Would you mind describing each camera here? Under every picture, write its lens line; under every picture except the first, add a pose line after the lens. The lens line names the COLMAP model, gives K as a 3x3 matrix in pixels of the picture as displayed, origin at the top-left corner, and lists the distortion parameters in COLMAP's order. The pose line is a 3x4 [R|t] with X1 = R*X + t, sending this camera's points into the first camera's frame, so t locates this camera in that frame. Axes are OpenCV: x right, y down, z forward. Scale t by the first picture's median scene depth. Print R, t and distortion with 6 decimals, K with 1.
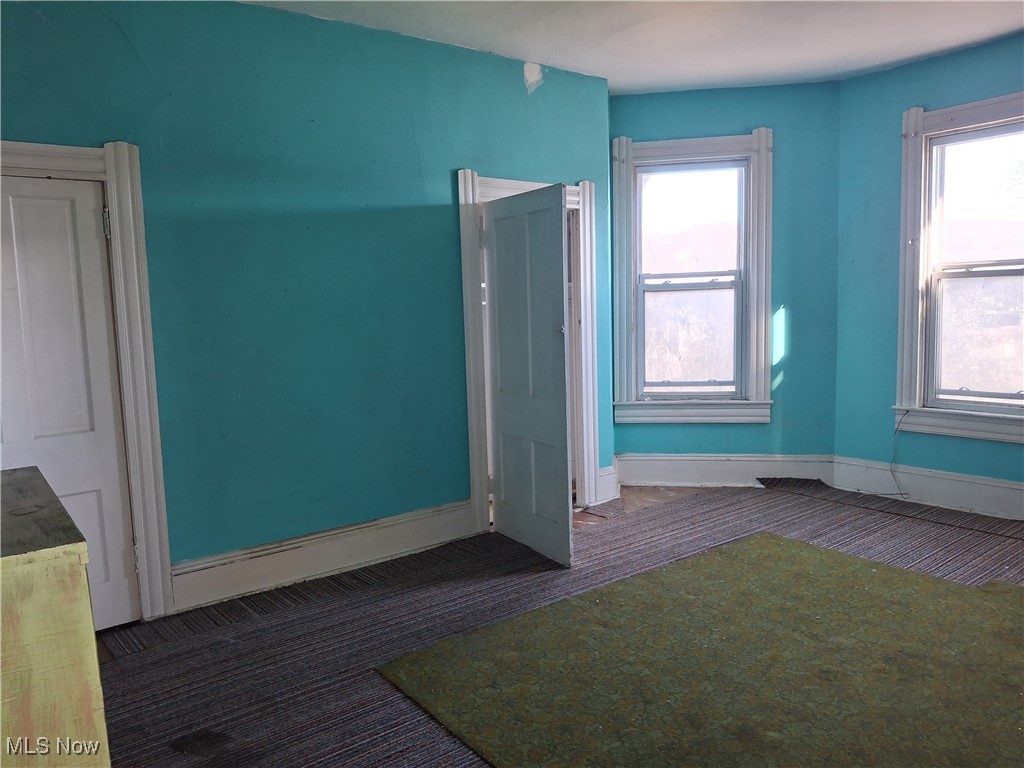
lens RADIAL K [[749.7, 0, 512.0], [0, 749.7, 384.0], [0, 0, 1]] dist [0.029863, -0.059506]
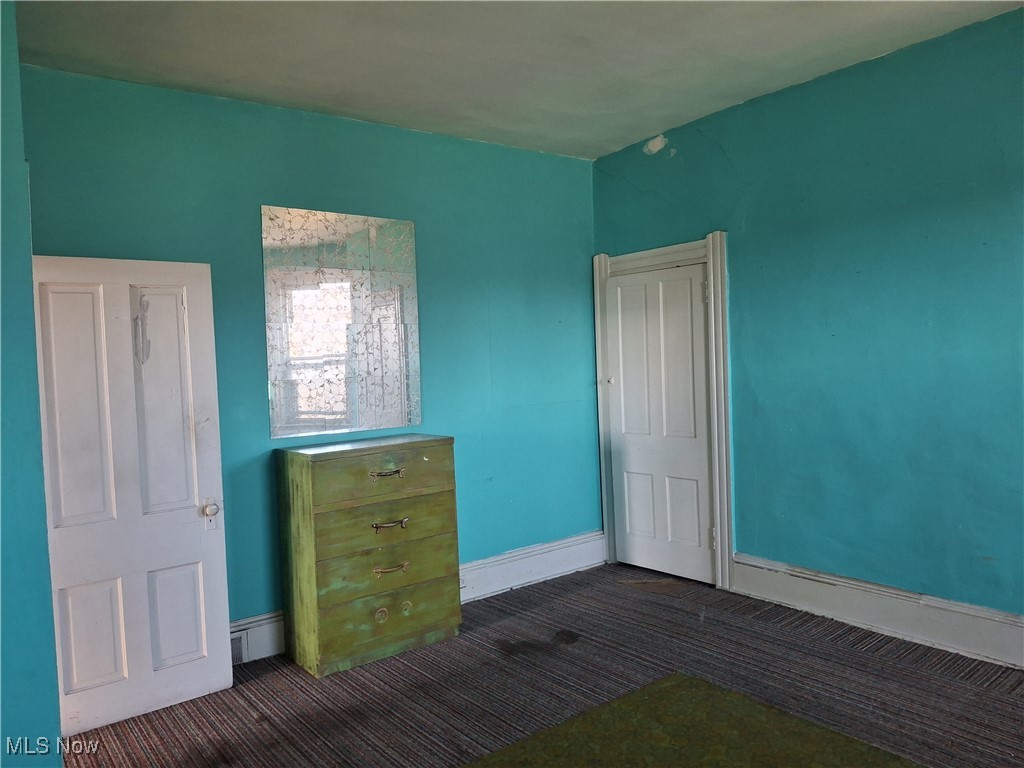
lens RADIAL K [[712.1, 0, 513.9], [0, 712.1, 364.1], [0, 0, 1]] dist [-0.002439, -0.000503]
pose [[0.038129, 0.036484, -0.998607, 0.737104], [-0.080368, 0.996208, 0.033327, -0.089252], [0.996036, 0.078985, 0.040917, 0.565931]]
